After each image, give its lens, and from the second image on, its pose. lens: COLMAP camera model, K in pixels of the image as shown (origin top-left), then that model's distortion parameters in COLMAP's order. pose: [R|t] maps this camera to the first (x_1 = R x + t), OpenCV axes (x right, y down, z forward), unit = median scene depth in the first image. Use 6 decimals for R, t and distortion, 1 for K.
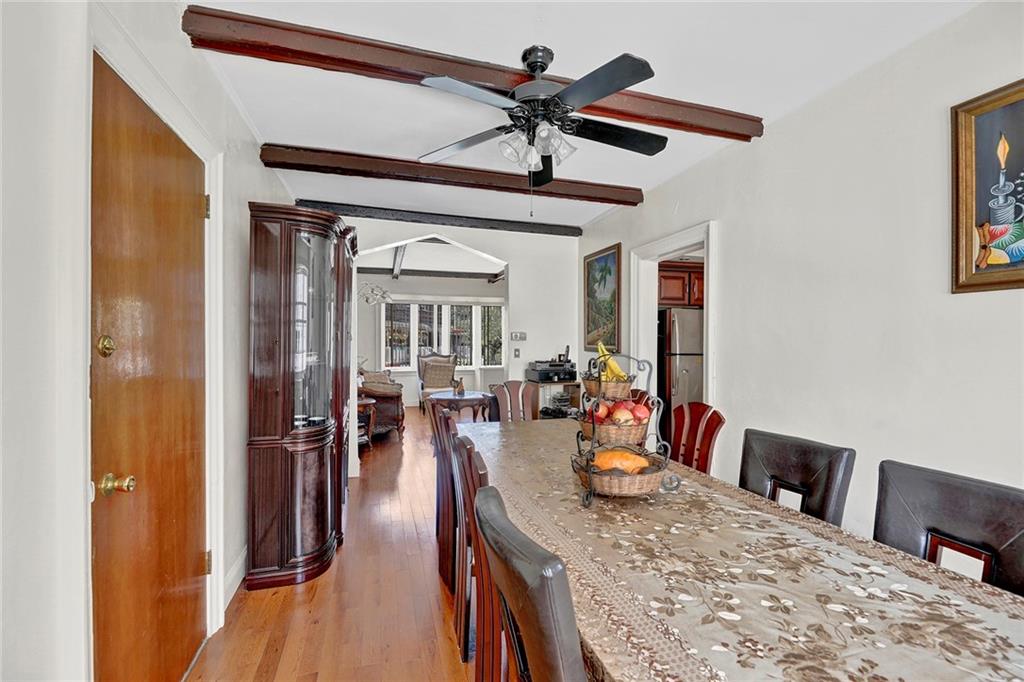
lens RADIAL K [[434.4, 0, 512.0], [0, 434.4, 341.0], [0, 0, 1]] dist [0.002390, -0.004298]
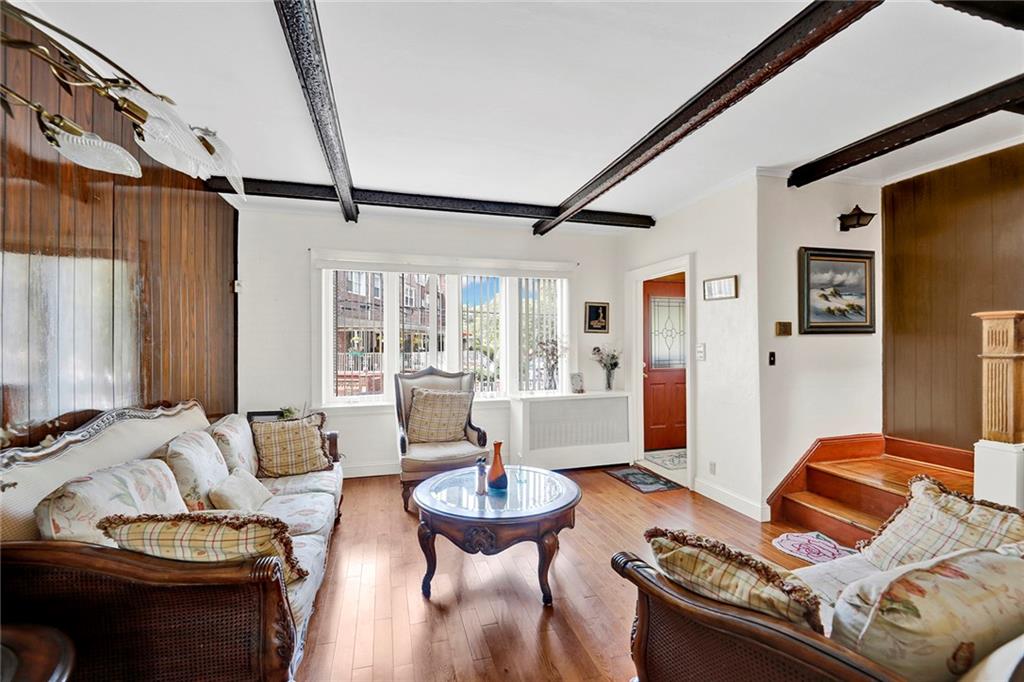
lens RADIAL K [[434.4, 0, 512.0], [0, 434.4, 341.0], [0, 0, 1]] dist [0.002390, -0.004298]
pose [[0.999992, -0.001681, -0.003698, -0.085619], [0.001678, 0.999998, -0.000951, -0.002451], [0.003699, 0.000945, 0.999993, 0.514601]]
